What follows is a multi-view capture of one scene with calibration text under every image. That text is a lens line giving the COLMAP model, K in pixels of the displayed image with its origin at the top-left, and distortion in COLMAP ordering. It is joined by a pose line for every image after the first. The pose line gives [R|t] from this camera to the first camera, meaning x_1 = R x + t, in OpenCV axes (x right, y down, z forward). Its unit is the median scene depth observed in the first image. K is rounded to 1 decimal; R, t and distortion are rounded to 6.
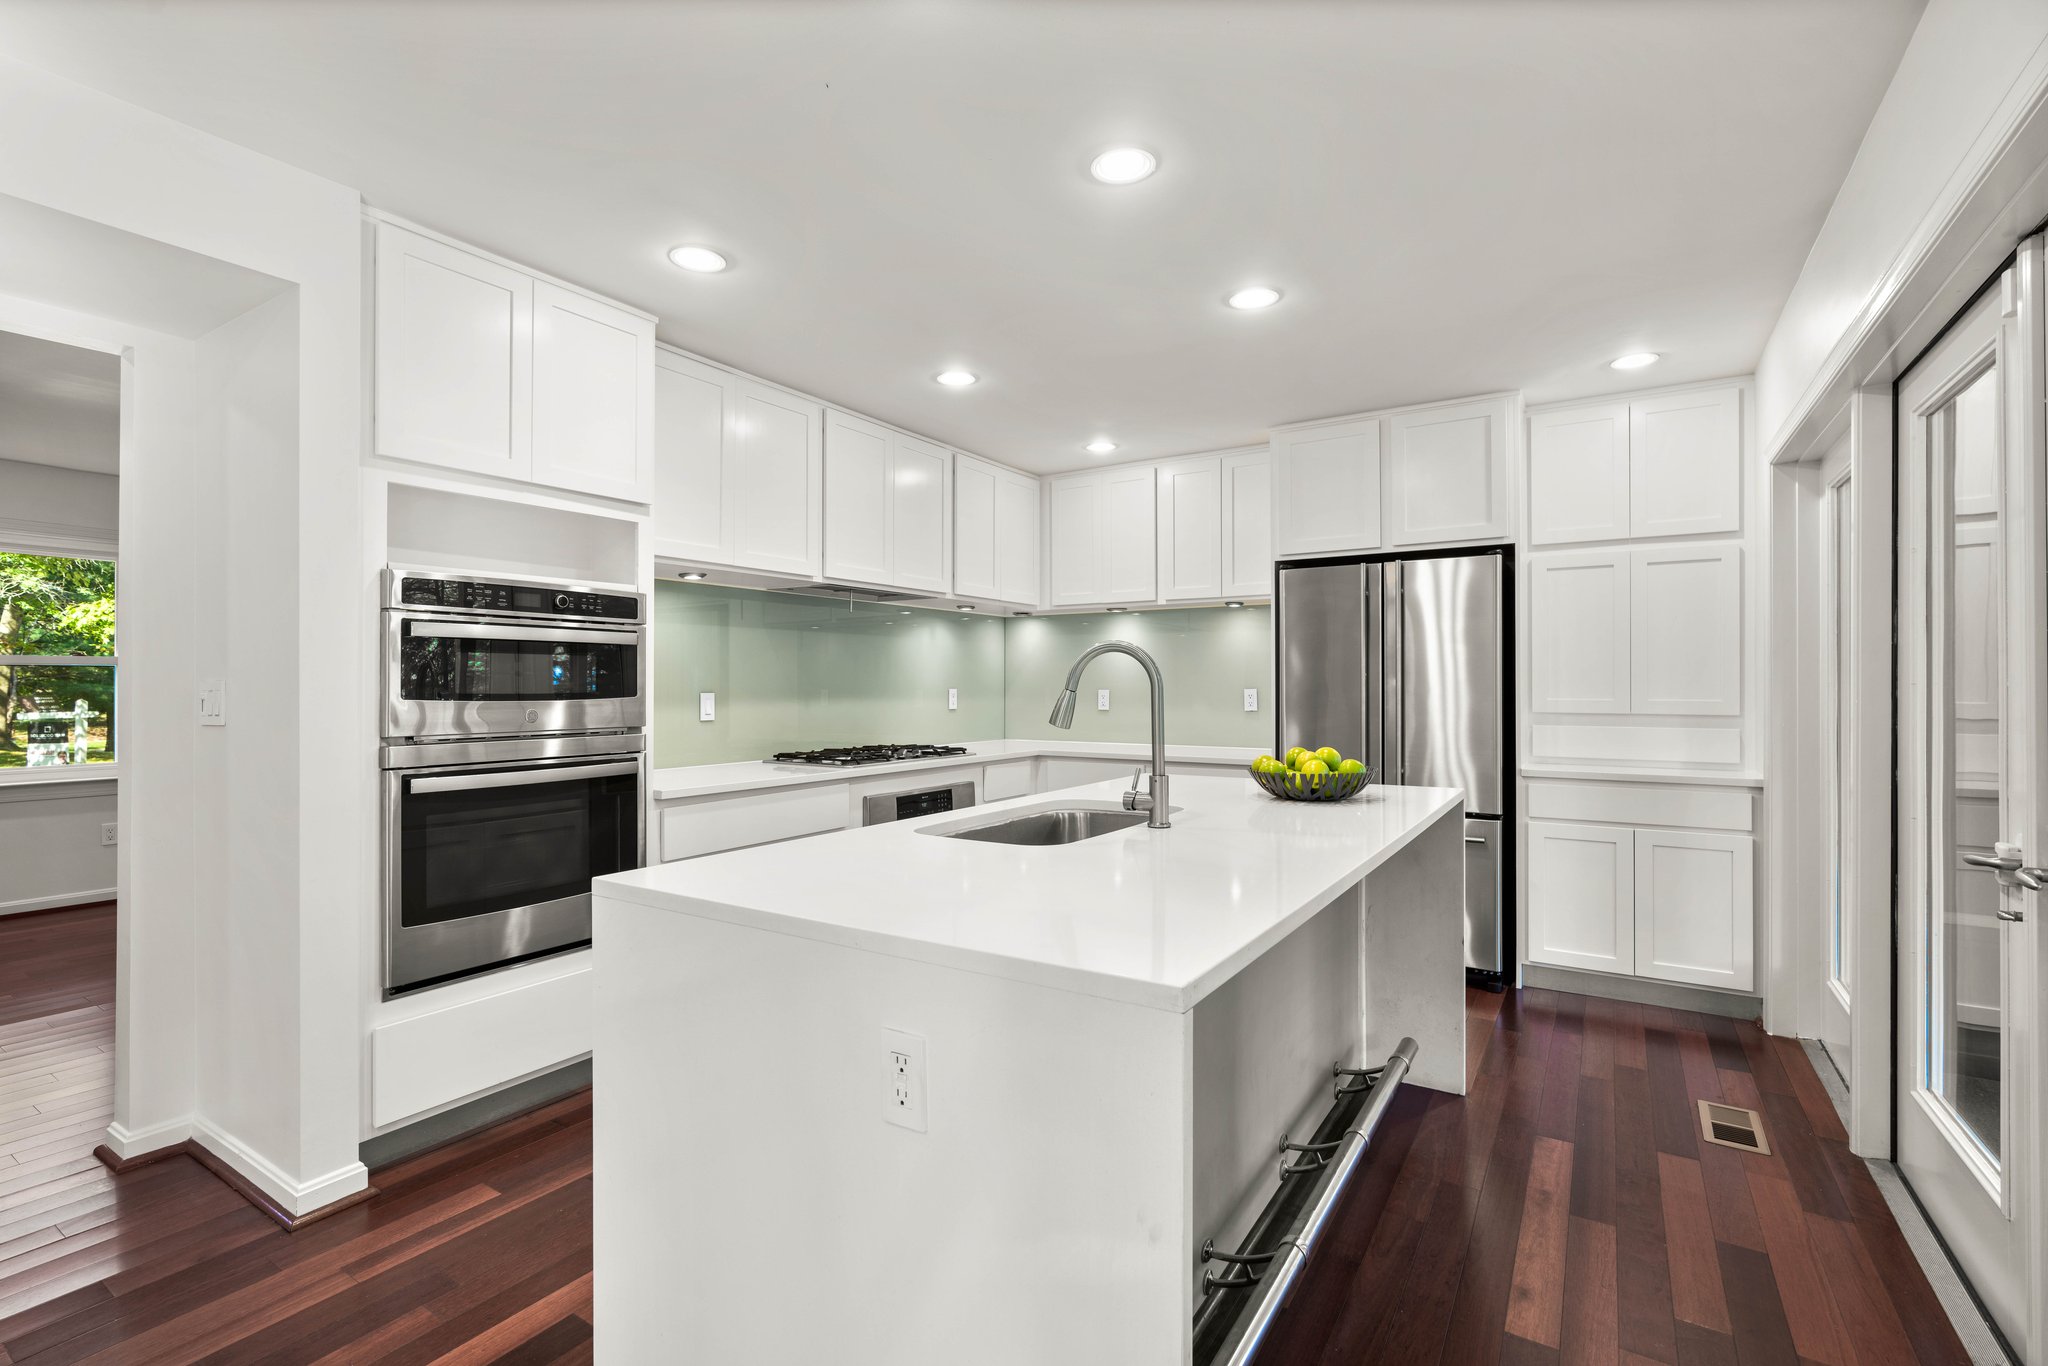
lens RADIAL K [[930.9, 0, 1006.7], [0, 930.9, 676.7], [0, 0, 1]] dist [-0.008238, 0.005422]
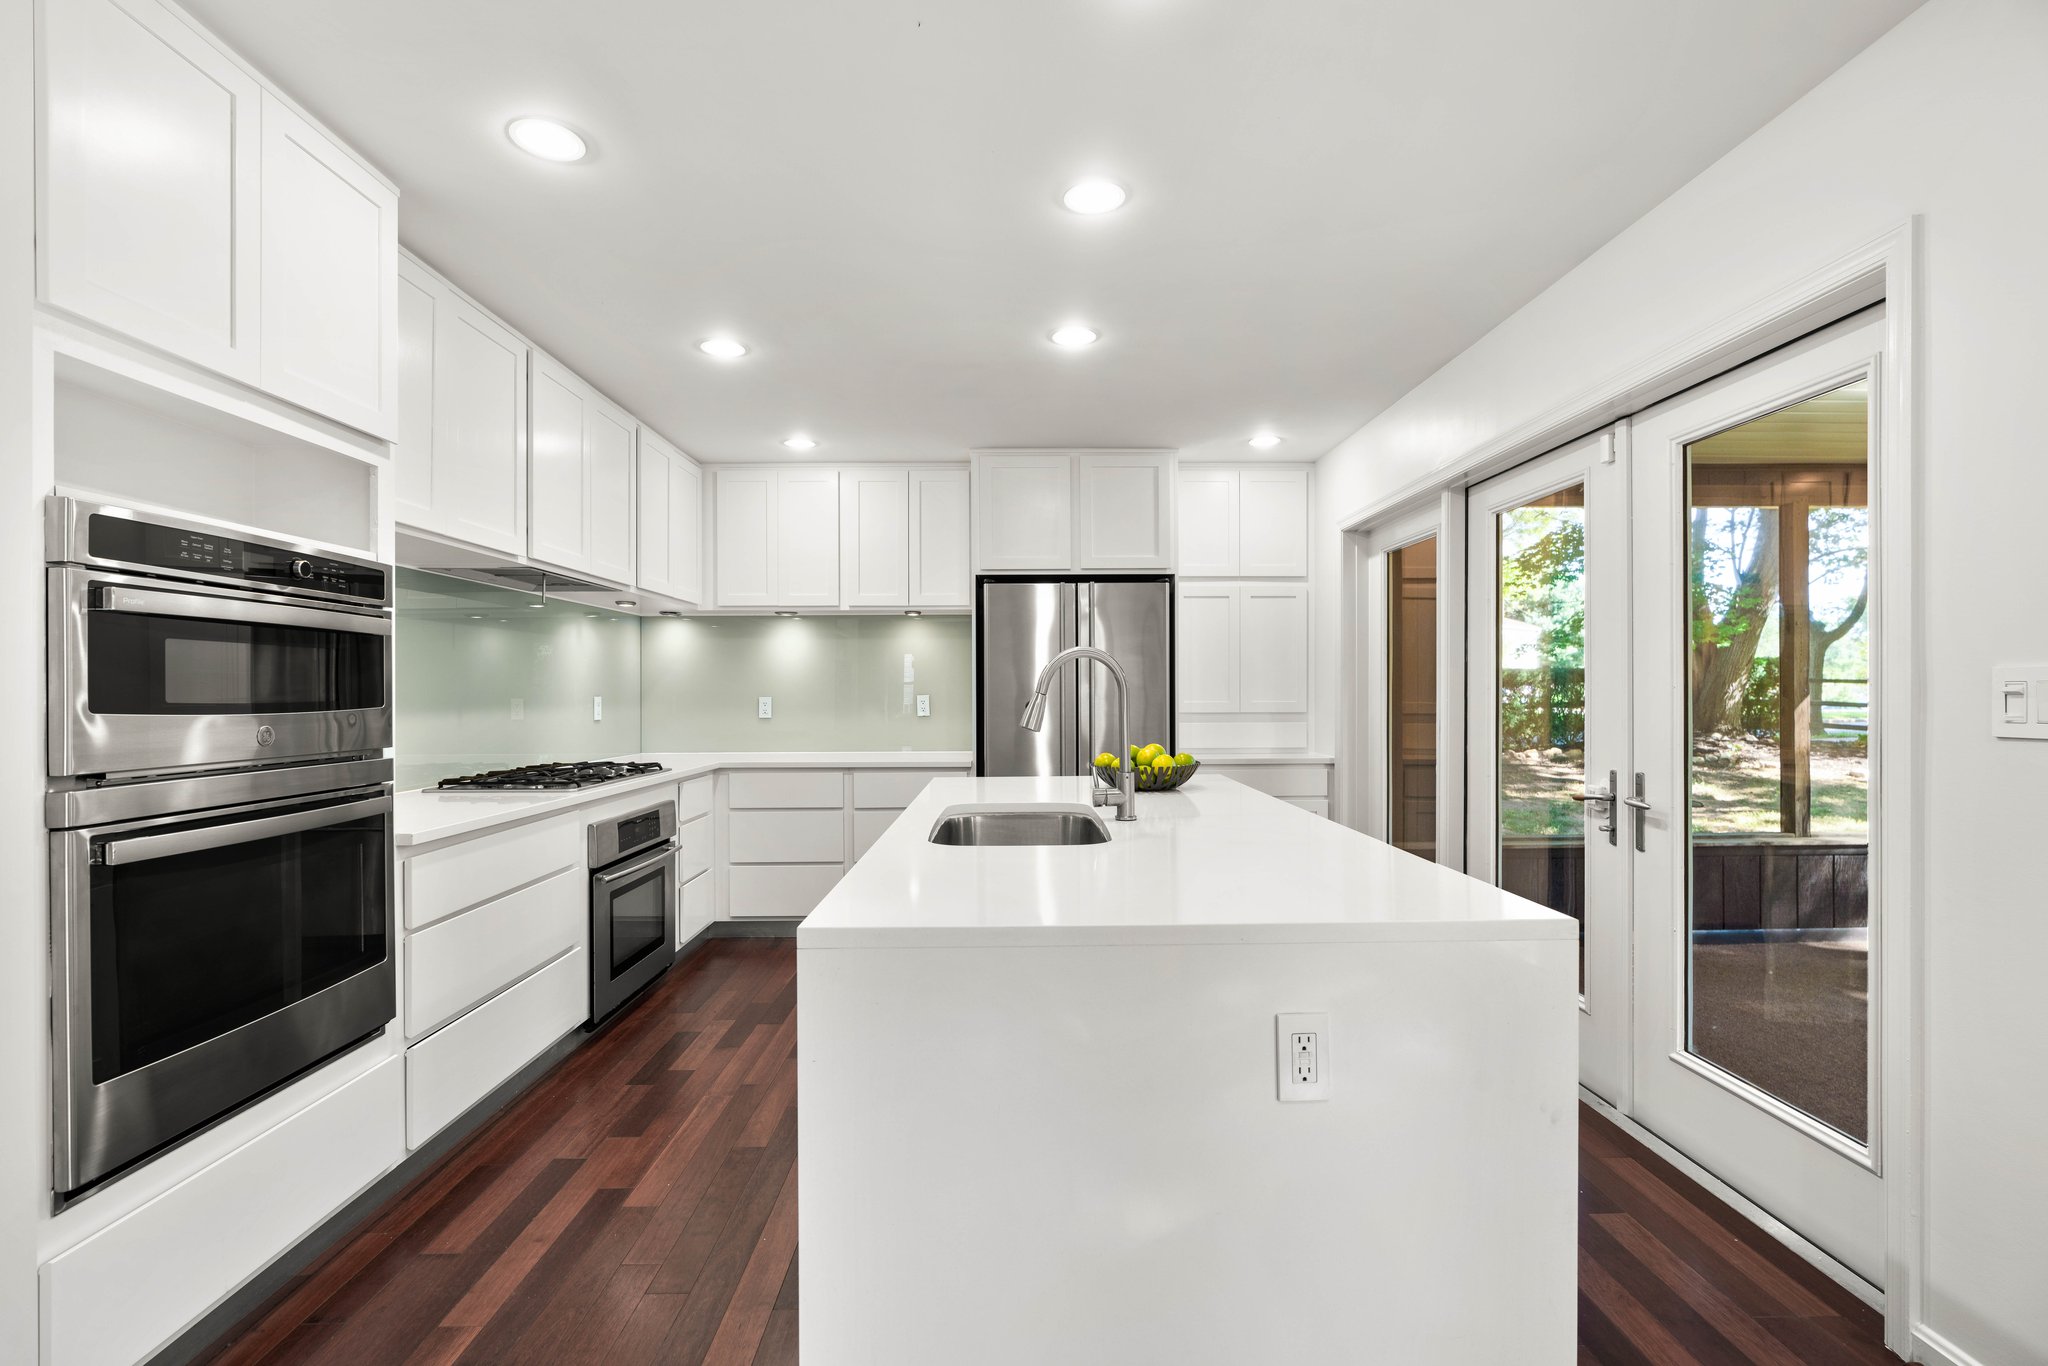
lens RADIAL K [[930.9, 0, 1014.6], [0, 930.9, 694.7], [0, 0, 1]] dist [-0.008238, 0.005422]
pose [[0.831001, -0.003351, 0.556261, -0.330105], [-0.002346, 0.999952, 0.009528, 0.003509], [-0.556266, -0.009223, 0.830953, 0.103627]]
